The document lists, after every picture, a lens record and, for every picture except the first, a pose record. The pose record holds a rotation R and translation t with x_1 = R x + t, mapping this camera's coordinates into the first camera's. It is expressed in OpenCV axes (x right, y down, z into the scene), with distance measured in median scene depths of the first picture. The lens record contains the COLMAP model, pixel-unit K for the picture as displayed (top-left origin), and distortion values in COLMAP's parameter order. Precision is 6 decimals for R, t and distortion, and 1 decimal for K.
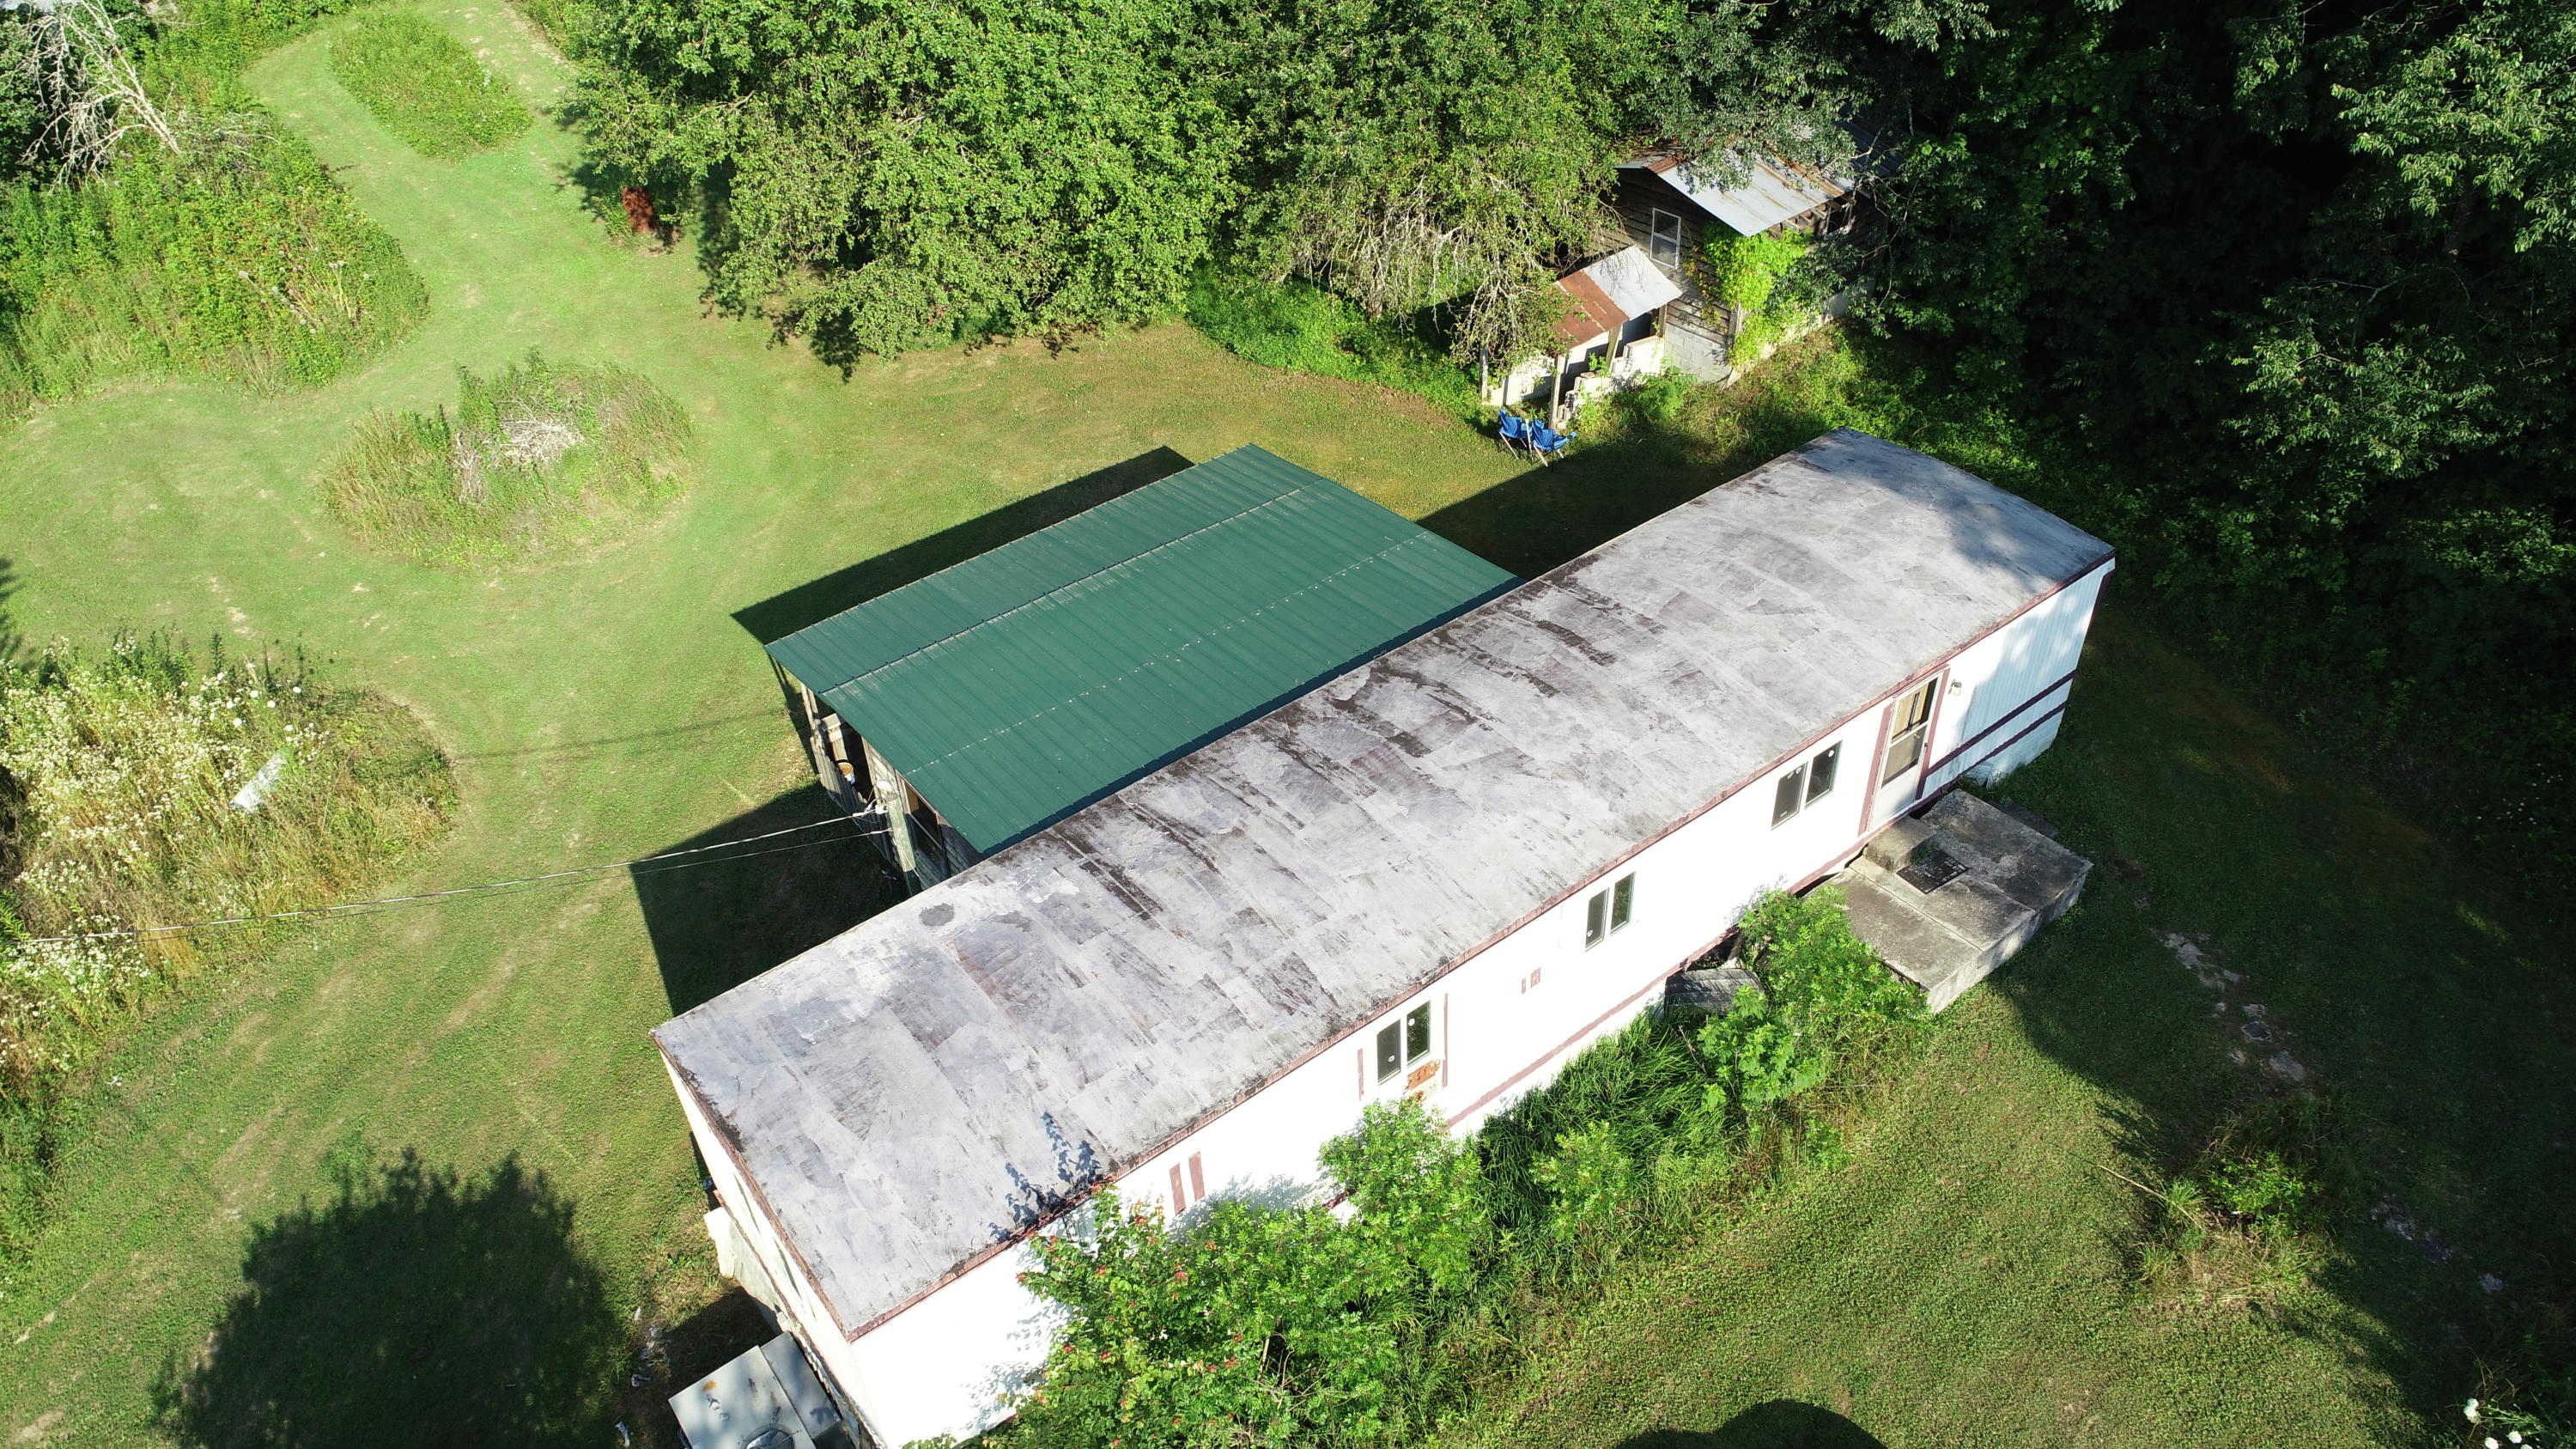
lens RADIAL K [[1731.9, 0, 1294.0], [0, 1731.9, 730.1], [0, 0, 1]] dist [0.000855, 0.000730]
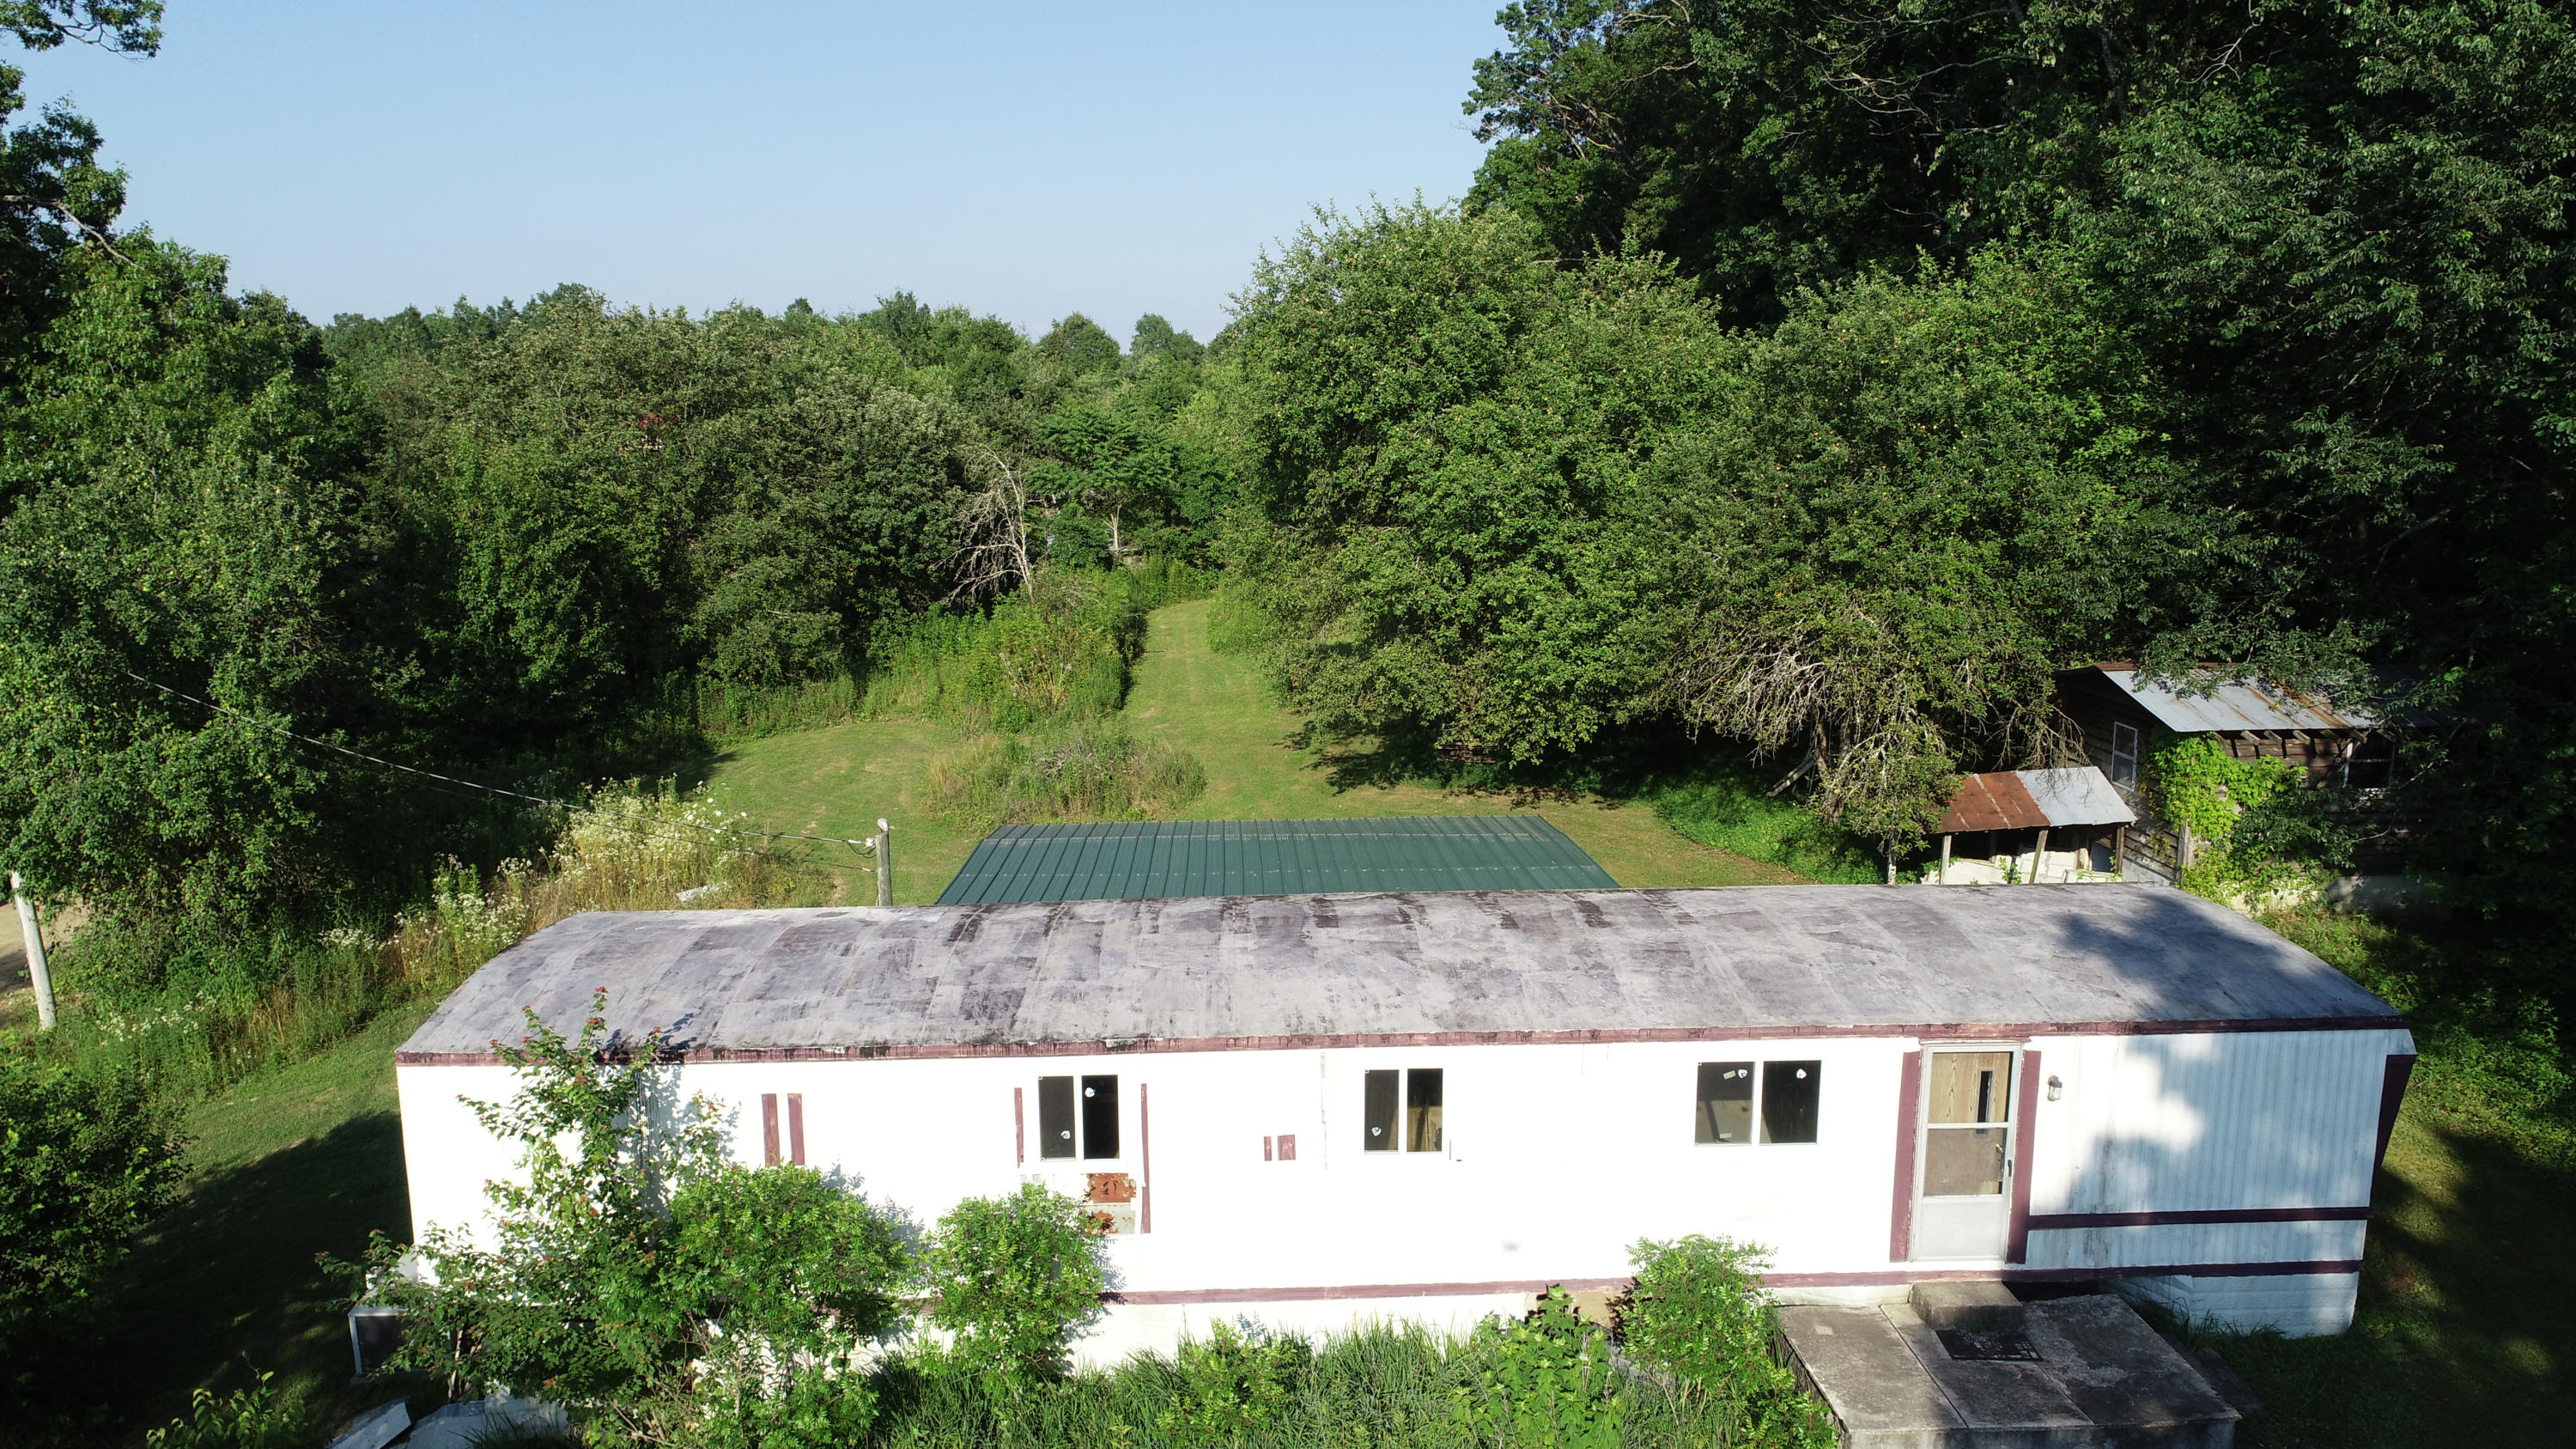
lens RADIAL K [[1731.9, 0, 1301.0], [0, 1731.9, 726.4], [0, 0, 1]] dist [0.000855, 0.000730]
pose [[0.818333, 0.149443, -0.554976, 0.513581], [-0.383581, 0.861098, -0.333730, 0.215961], [0.428015, 0.485980, 0.761988, 0.226915]]
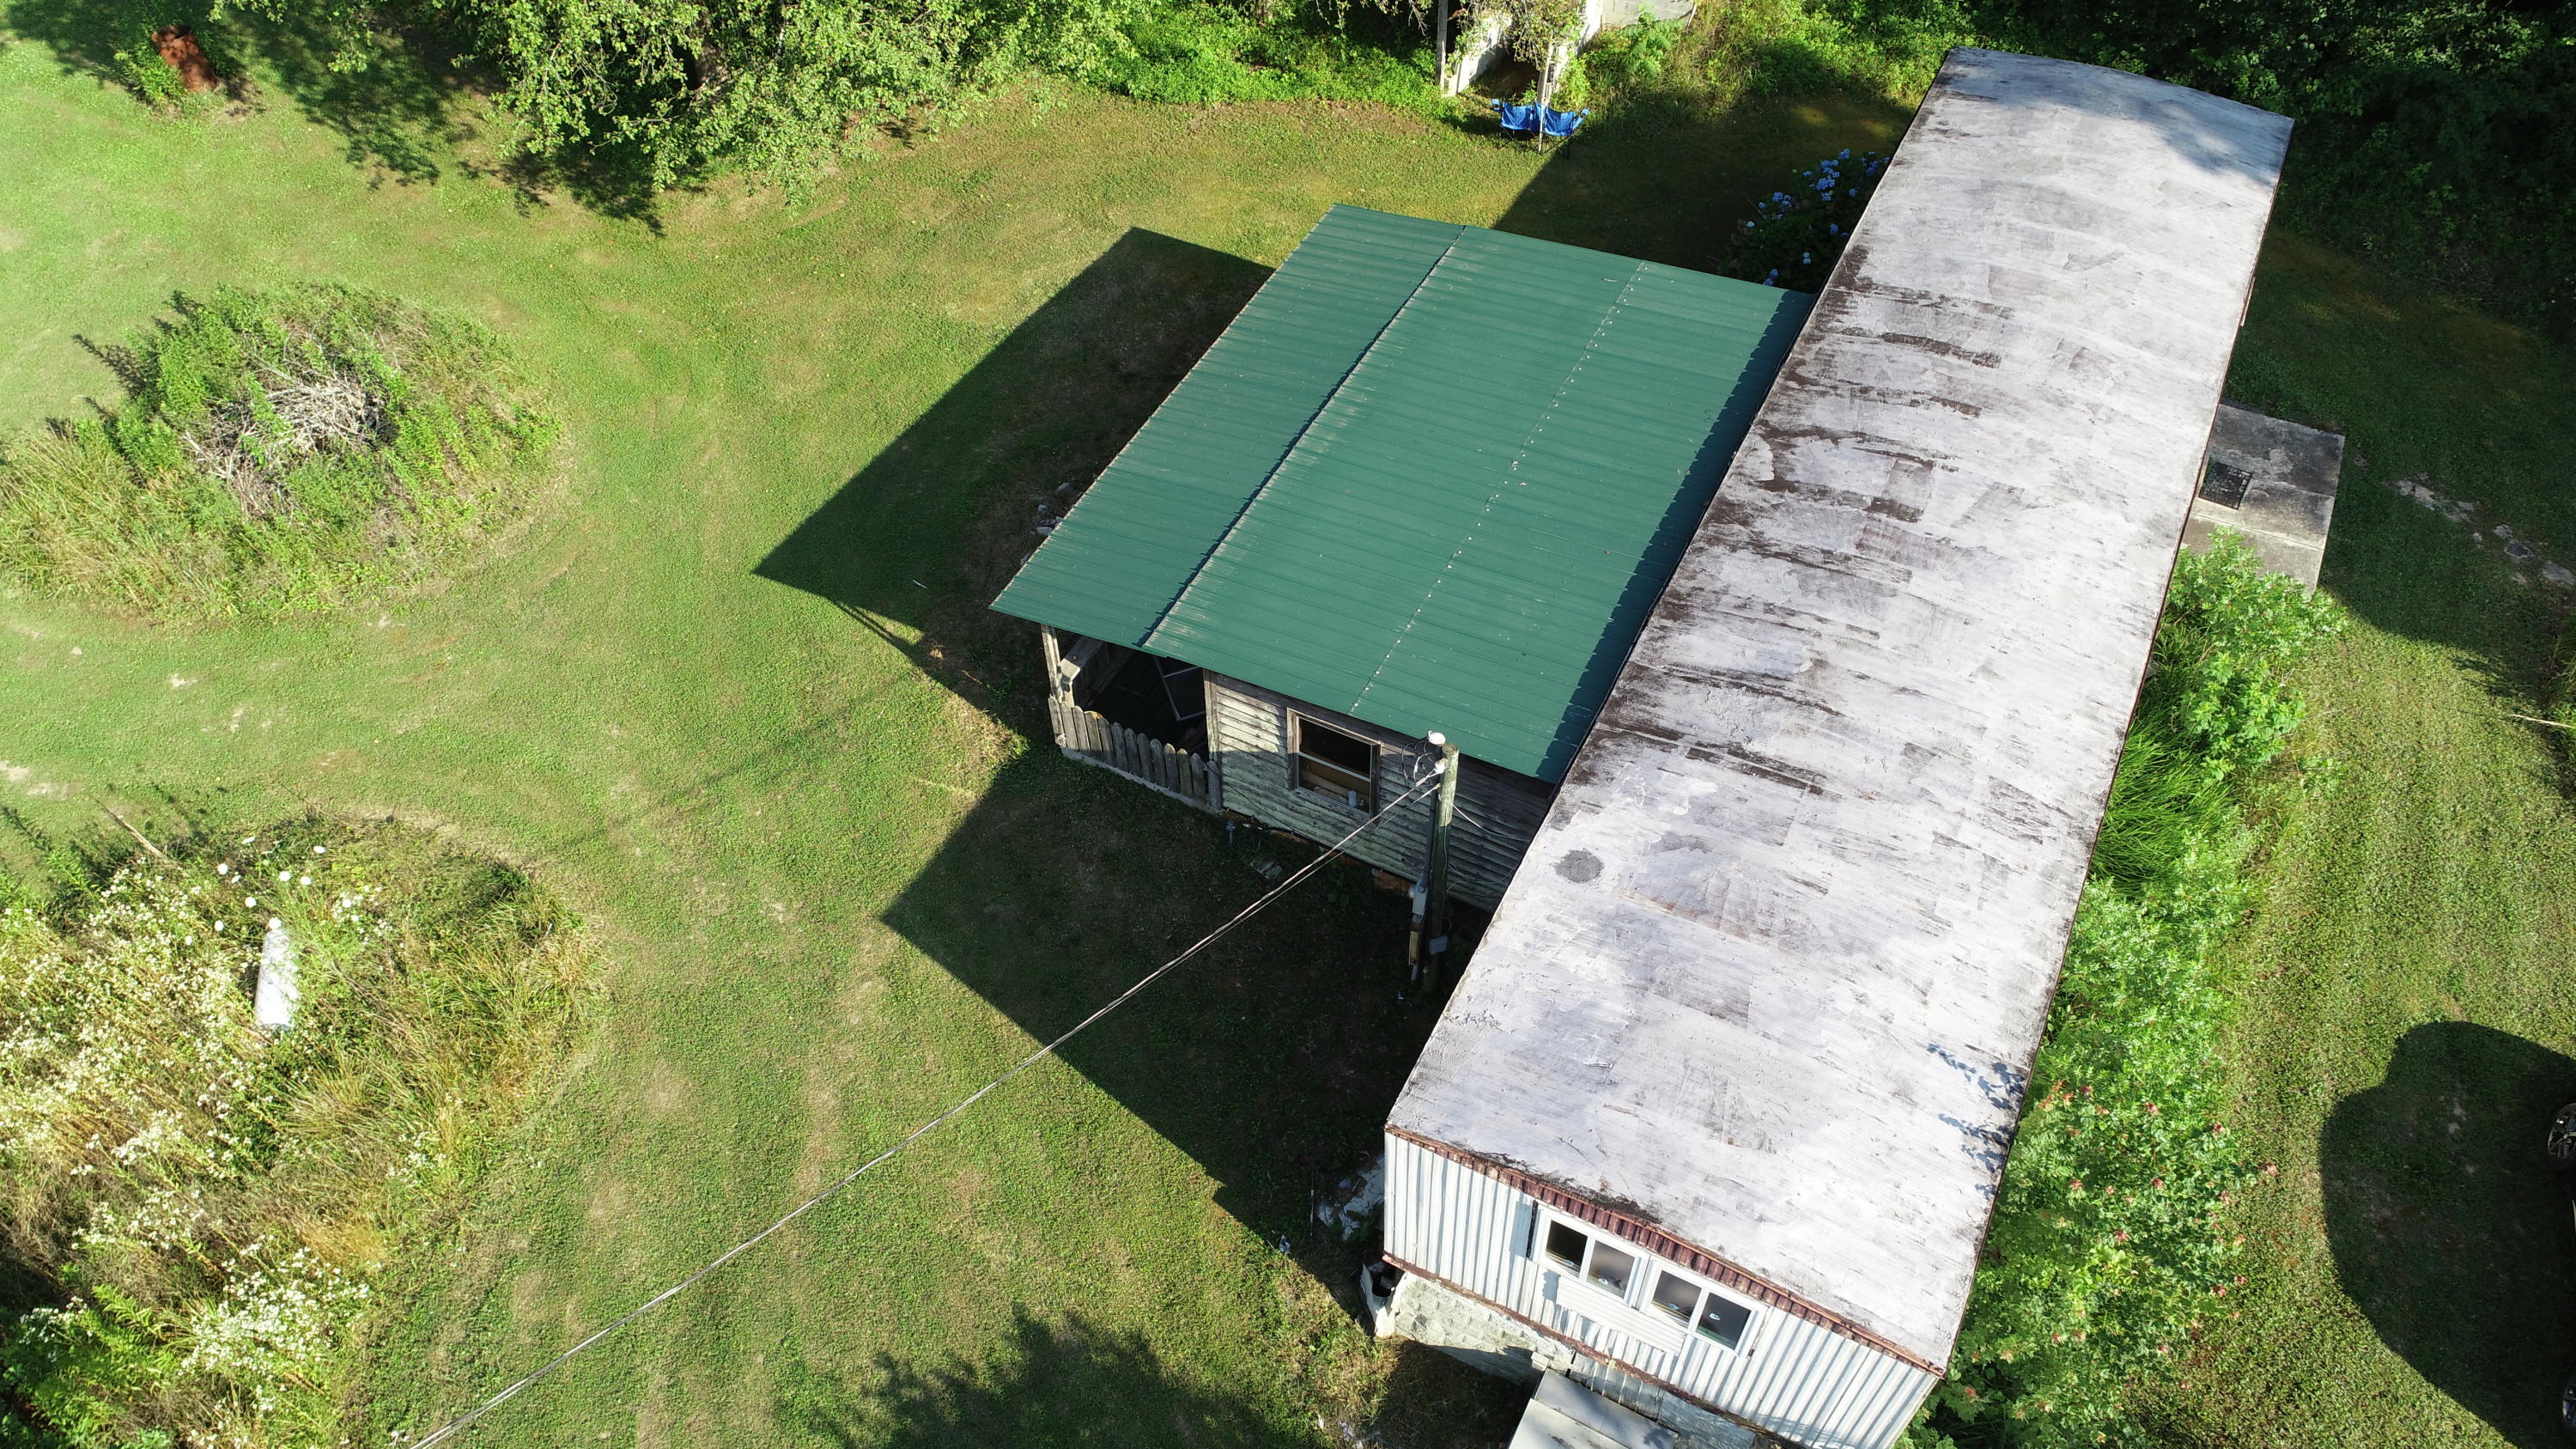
lens RADIAL K [[1731.9, 0, 1295.3], [0, 1731.9, 733.7], [0, 0, 1]] dist [0.000855, 0.000730]
pose [[0.904725, -0.312021, 0.290027, -0.476029], [0.251739, 0.940825, 0.226883, -0.153347], [-0.343657, -0.132256, 0.929736, 0.239392]]
